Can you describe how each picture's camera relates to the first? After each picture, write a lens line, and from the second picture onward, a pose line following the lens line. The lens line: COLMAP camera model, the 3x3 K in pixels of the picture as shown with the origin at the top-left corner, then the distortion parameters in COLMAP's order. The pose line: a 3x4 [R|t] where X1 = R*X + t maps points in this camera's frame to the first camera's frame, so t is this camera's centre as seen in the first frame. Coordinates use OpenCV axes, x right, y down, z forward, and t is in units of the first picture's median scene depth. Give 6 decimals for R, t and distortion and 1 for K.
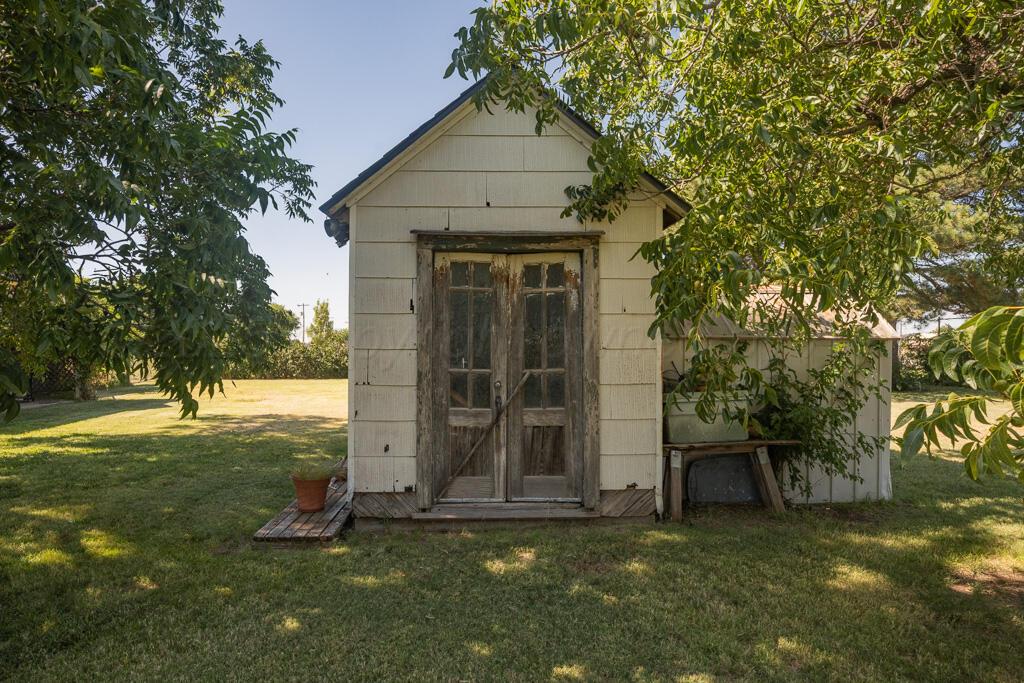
lens RADIAL K [[629.8, 0, 511.8], [0, 629.8, 344.5], [0, 0, 1]] dist [-0.005017, -0.000108]
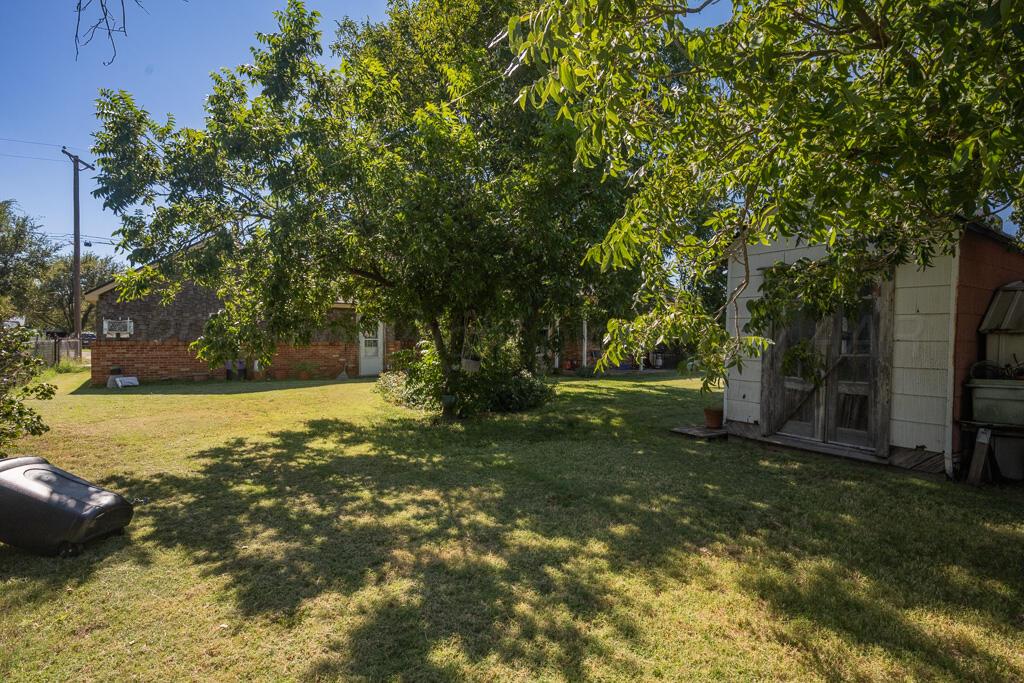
lens RADIAL K [[504.6, 0, 512.4], [0, 504.6, 340.8], [0, 0, 1]] dist [0.000364, 0.000073]
pose [[0.520038, 0.014860, -0.854014, 0.631157], [-0.008957, 0.999889, 0.011944, 0.001769], [0.854096, 0.001438, 0.520113, -0.253522]]
